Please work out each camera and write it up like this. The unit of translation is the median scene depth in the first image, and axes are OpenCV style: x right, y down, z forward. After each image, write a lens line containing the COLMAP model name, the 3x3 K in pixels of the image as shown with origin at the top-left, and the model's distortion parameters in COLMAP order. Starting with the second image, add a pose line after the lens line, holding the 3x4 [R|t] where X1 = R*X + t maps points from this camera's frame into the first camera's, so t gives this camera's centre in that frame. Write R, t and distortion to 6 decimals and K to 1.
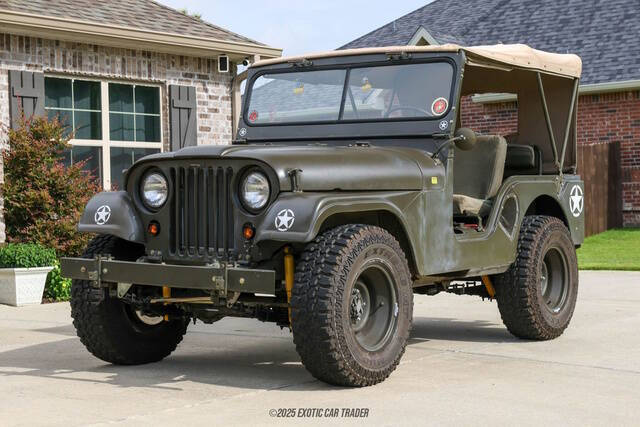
lens RADIAL K [[1132.6, 0, 318.4], [0, 1132.6, 195.3], [0, 0, 1]] dist [0.020995, 0.149318]
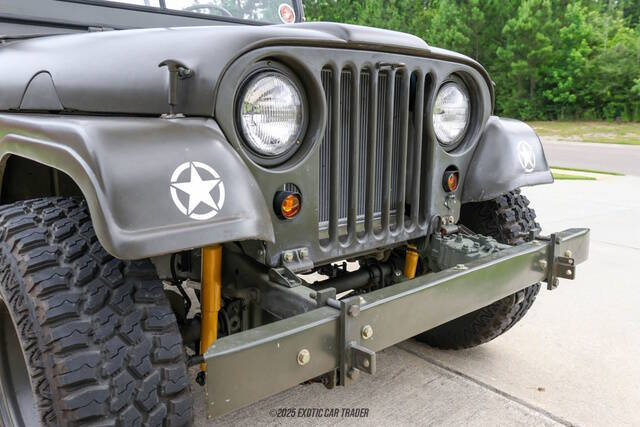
lens RADIAL K [[531.1, 0, 316.7], [0, 531.1, 214.7], [0, 0, 1]] dist [-0.000219, 0.000936]
pose [[0.219124, -0.192649, 0.956489, -0.285552], [0.001927, 0.980397, 0.197023, -0.005894], [-0.975695, -0.041329, 0.215199, 0.786439]]
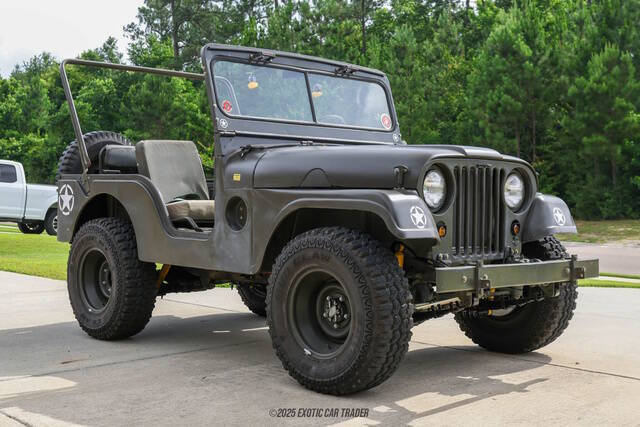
lens RADIAL K [[852.4, 0, 334.0], [0, 852.4, 213.0], [0, 0, 1]] dist [0.011228, -0.007001]
pose [[0.167610, -0.013902, 0.985755, -0.709969], [-0.003228, 0.999887, 0.014650, 0.004233], [-0.985848, -0.005637, 0.167546, 0.807296]]
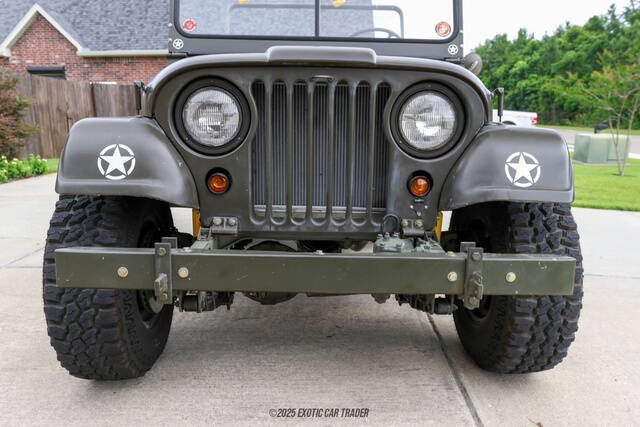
lens RADIAL K [[526.3, 0, 332.4], [0, 526.3, 203.9], [0, 0, 1]] dist [-0.002746, -0.003282]
pose [[0.786325, -0.091491, 0.611001, -0.225327], [-0.013448, 0.986205, 0.164981, -0.005240], [-0.617667, -0.137945, 0.774247, 0.618470]]
